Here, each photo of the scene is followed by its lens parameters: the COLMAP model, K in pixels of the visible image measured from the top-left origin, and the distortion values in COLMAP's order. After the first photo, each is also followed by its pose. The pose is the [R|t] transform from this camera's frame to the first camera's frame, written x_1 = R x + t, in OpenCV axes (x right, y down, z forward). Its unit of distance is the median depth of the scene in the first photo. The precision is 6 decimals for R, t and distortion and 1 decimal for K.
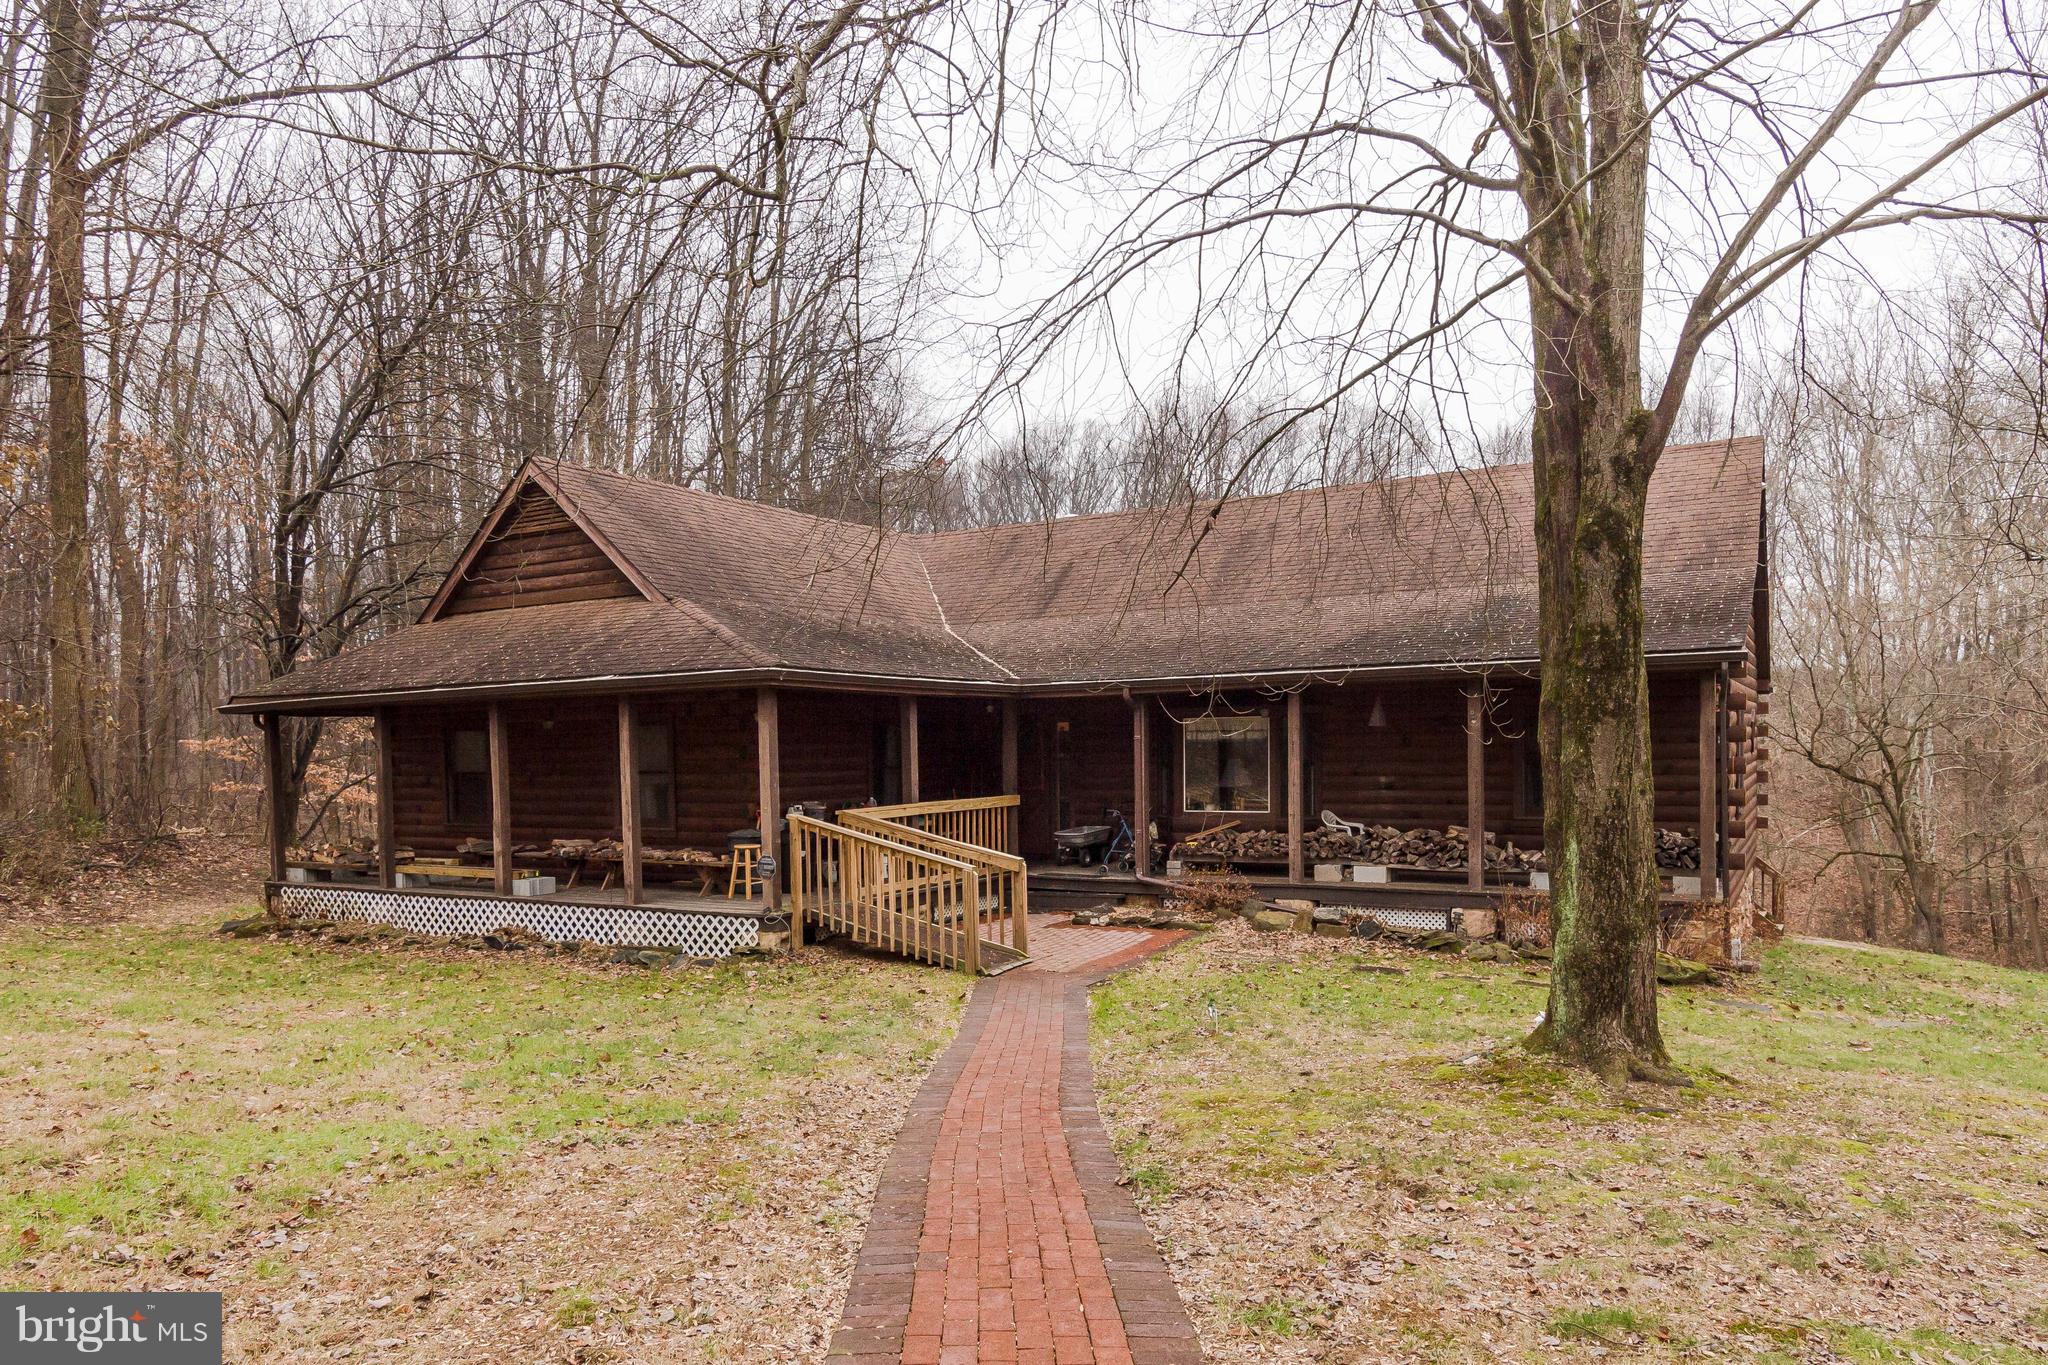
lens RADIAL K [[1405.6, 0, 1021.0], [0, 1405.6, 794.3], [0, 0, 1]] dist [0.001221, 0.001420]
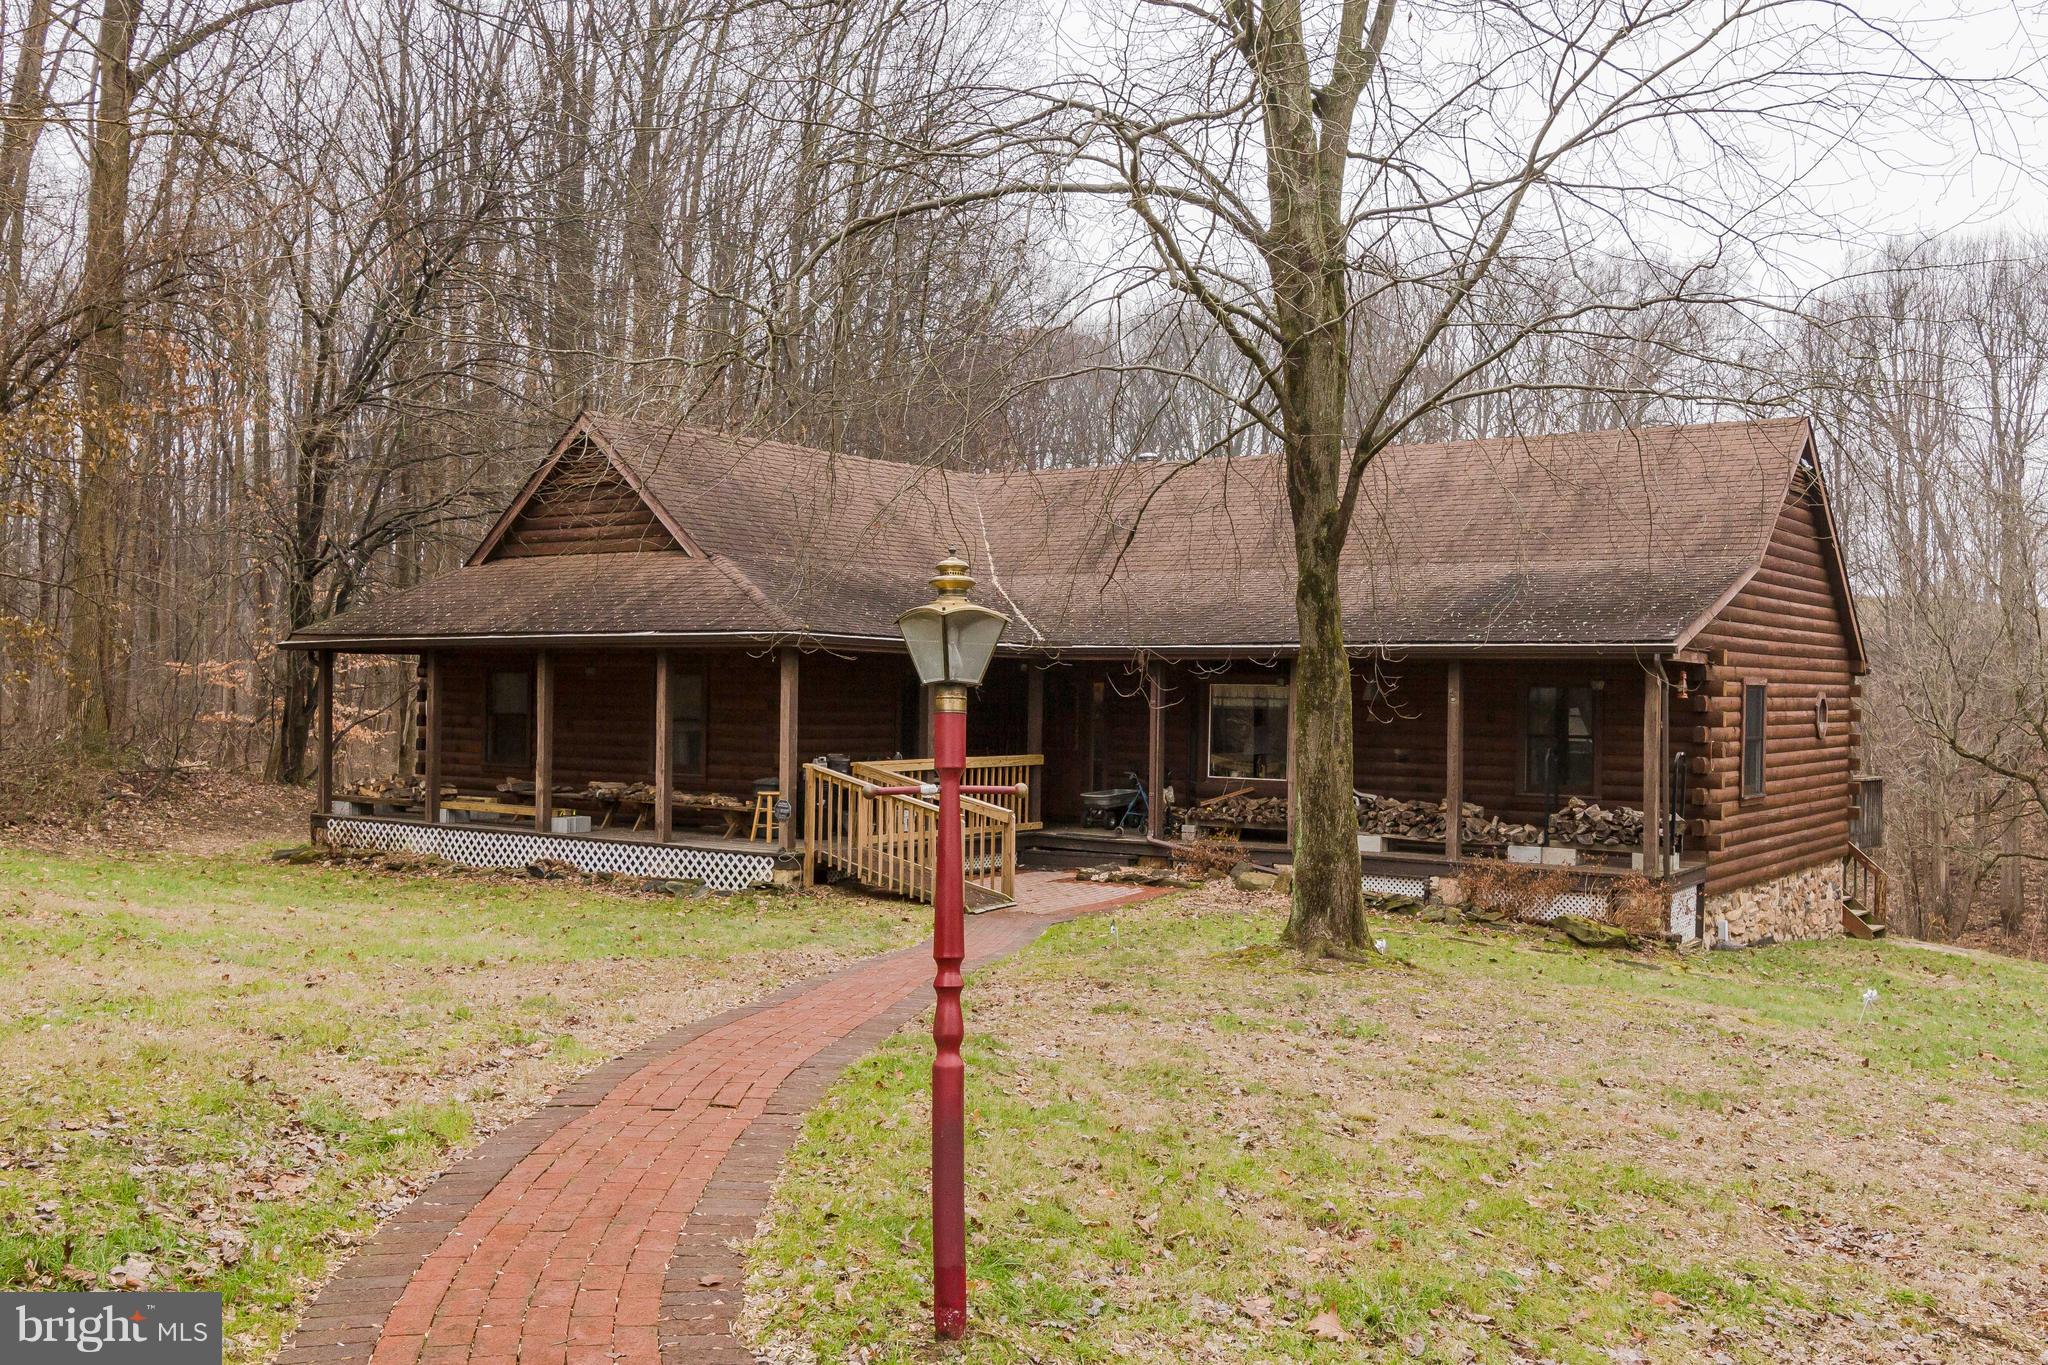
lens RADIAL K [[1783.7, 0, 1024.0], [0, 1783.7, 682.5], [0, 0, 1]] dist [0.000258, -0.001084]
pose [[0.996795, 0.032388, -0.073143, 0.091982], [-0.035404, 0.998560, -0.040315, 0.000937], [0.071732, 0.042775, 0.996506, -0.332149]]
